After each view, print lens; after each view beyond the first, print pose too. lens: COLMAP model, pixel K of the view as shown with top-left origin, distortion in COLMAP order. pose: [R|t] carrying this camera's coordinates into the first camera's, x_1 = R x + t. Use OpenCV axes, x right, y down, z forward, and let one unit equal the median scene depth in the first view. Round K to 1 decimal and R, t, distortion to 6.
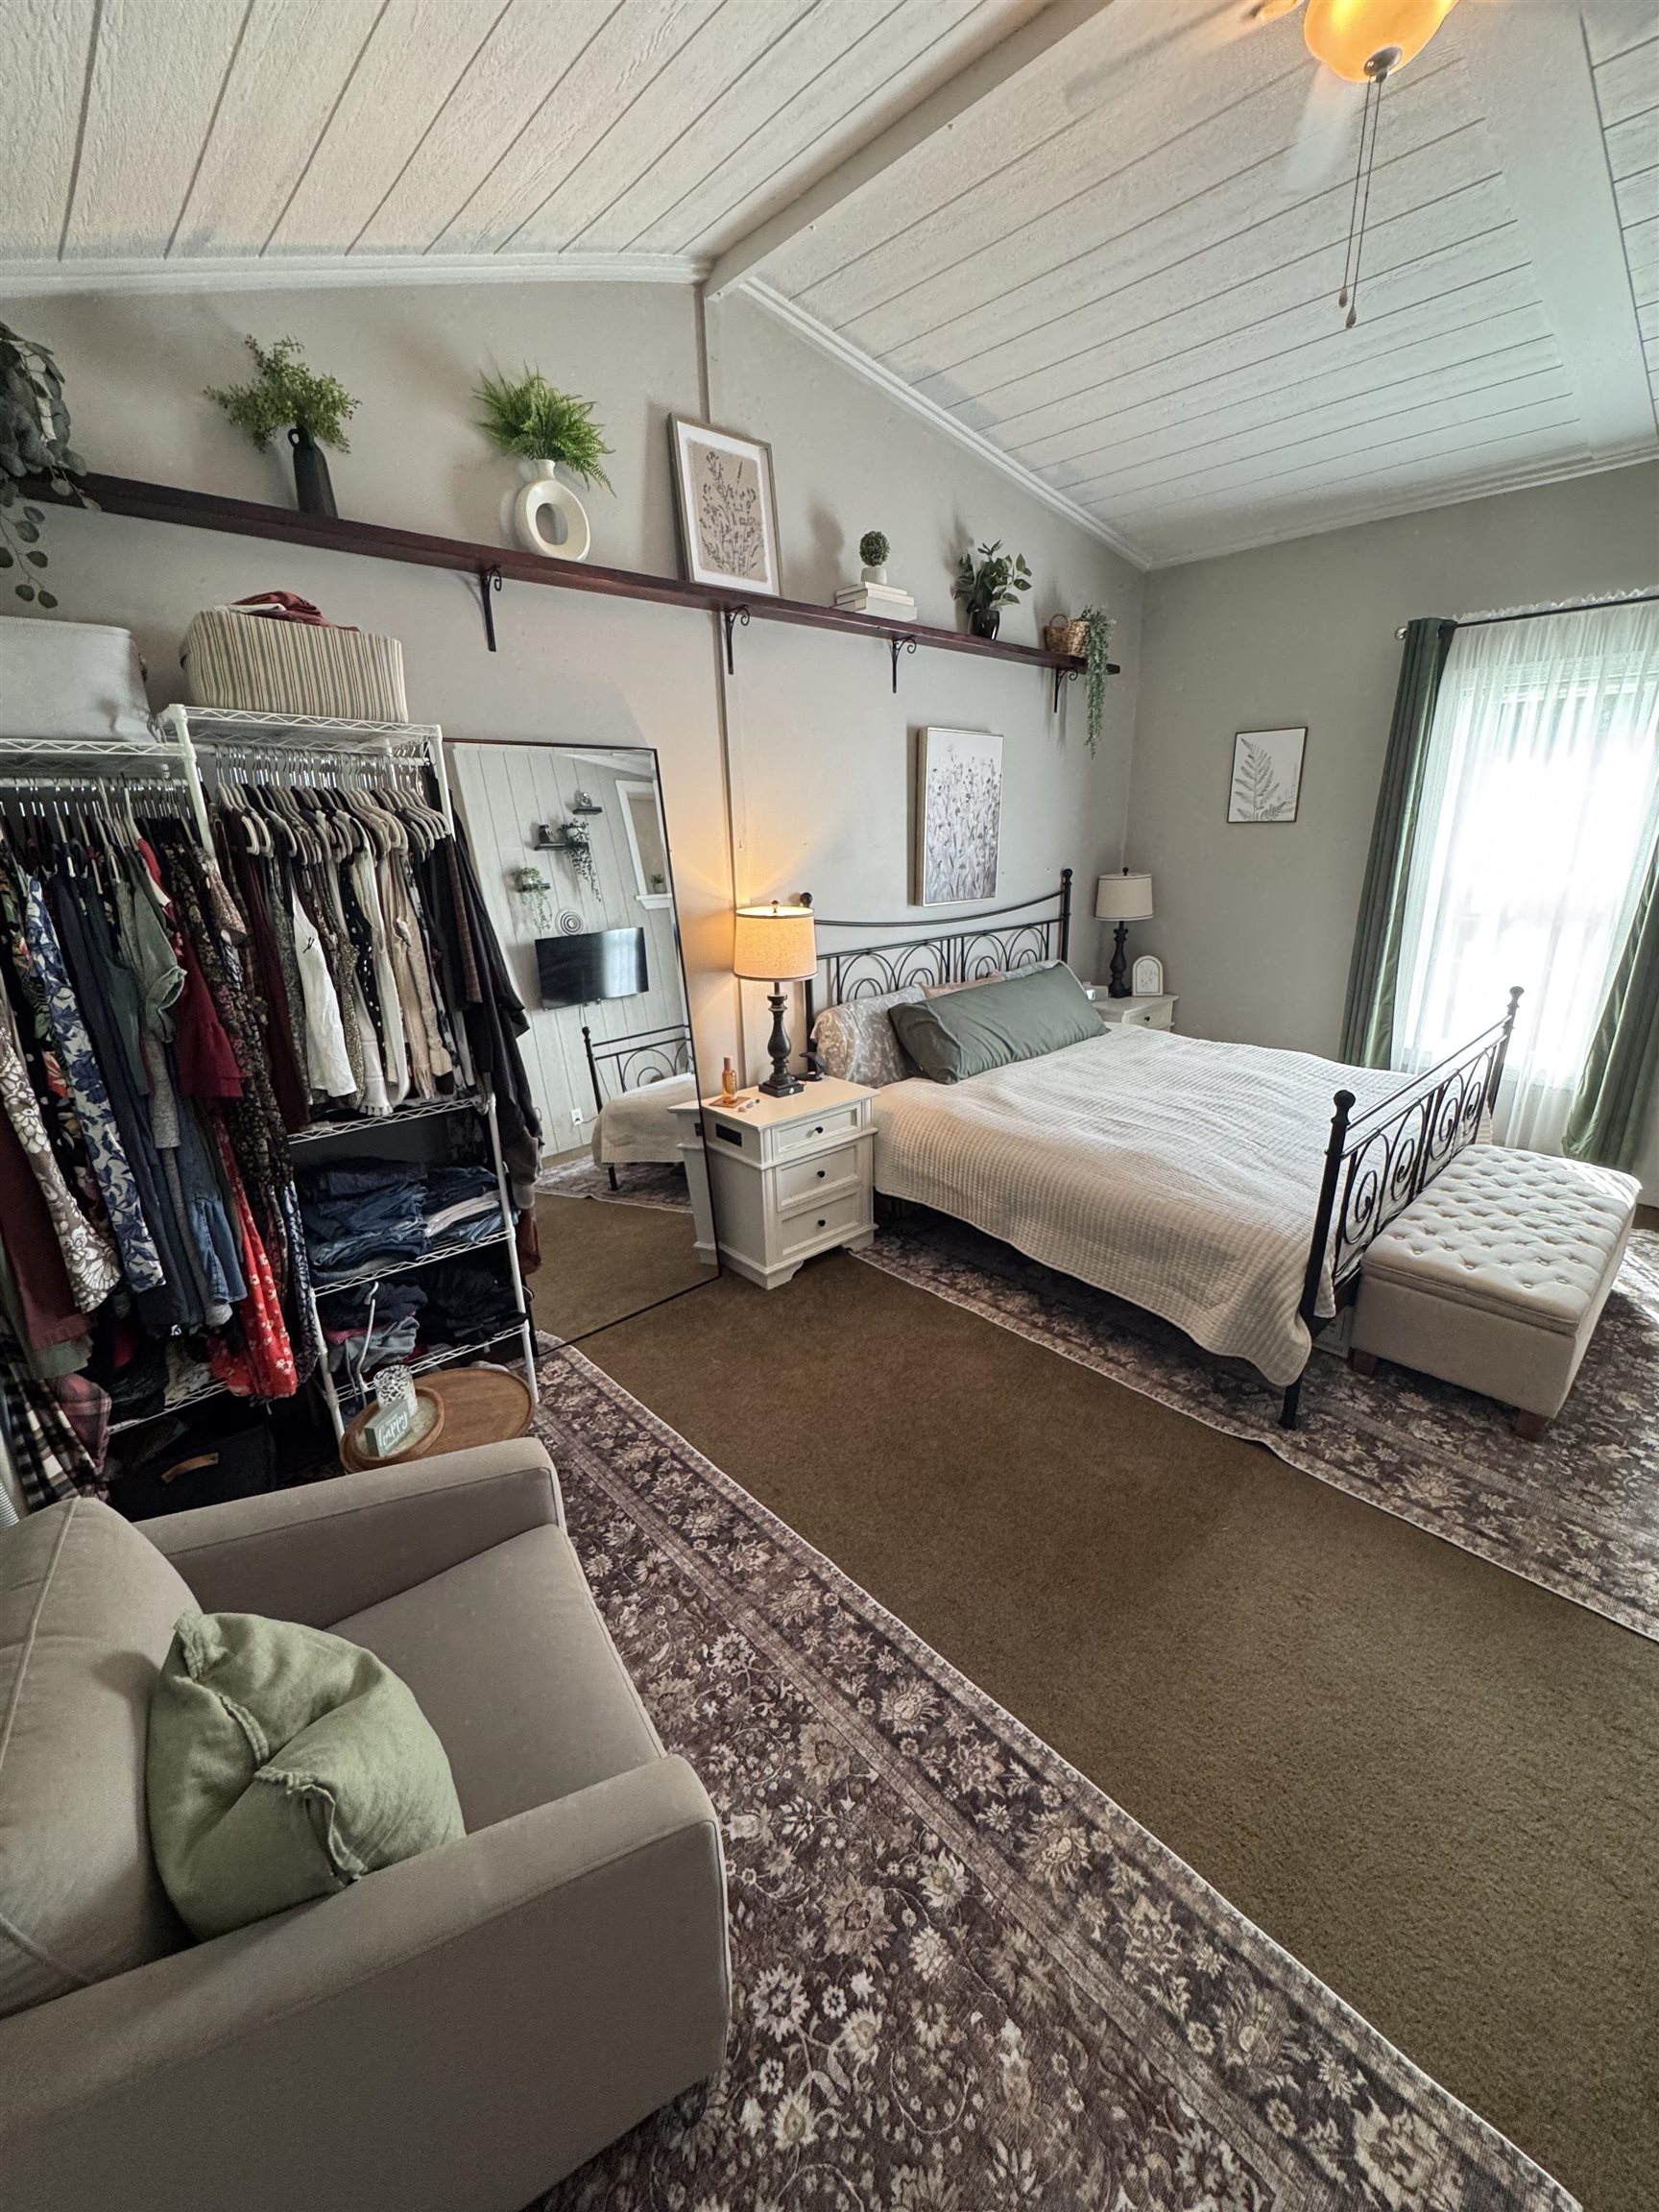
lens RADIAL K [[886.4, 0, 829.5], [0, 886.4, 1106.0], [0, 0, 1]] dist [-0.001882, 0.000160]
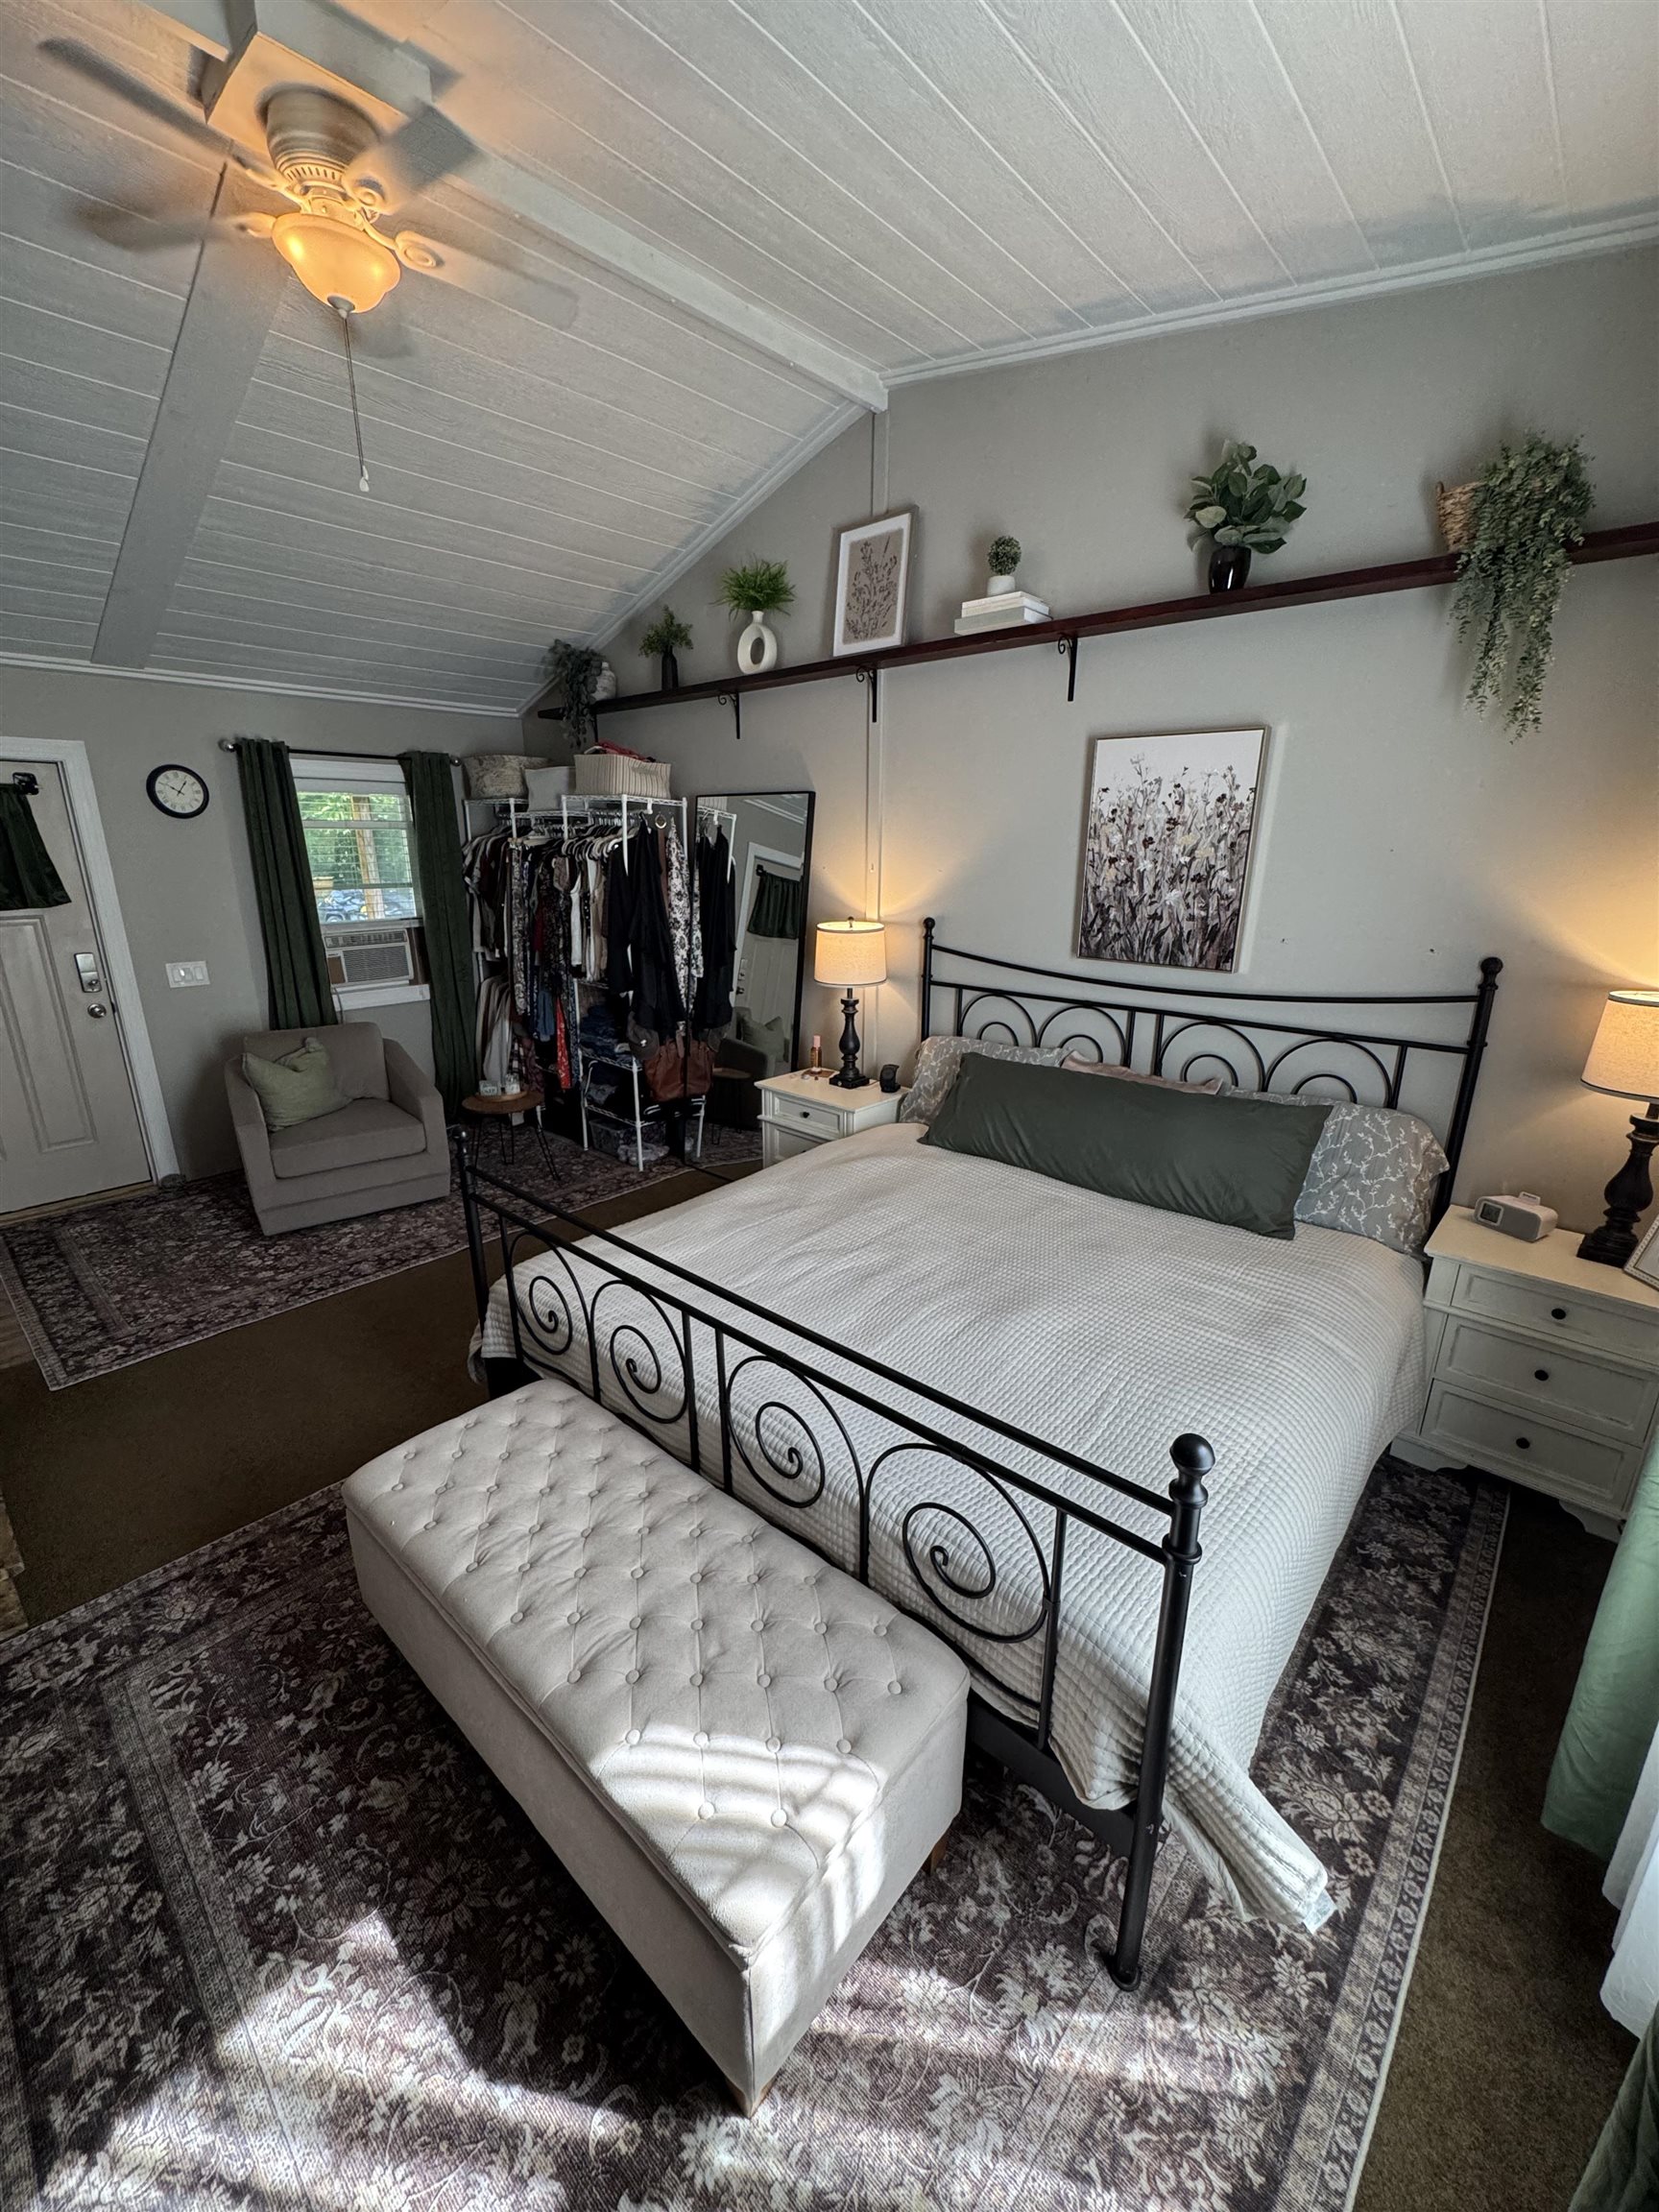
lens RADIAL K [[886.4, 0, 829.5], [0, 886.4, 1106.0], [0, 0, 1]] dist [-0.001882, 0.000160]
pose [[0.085931, 0.307034, -0.947811, 1.228443], [-0.307571, 0.913038, 0.267885, -0.343284], [0.947637, 0.268500, 0.172893, 0.942000]]
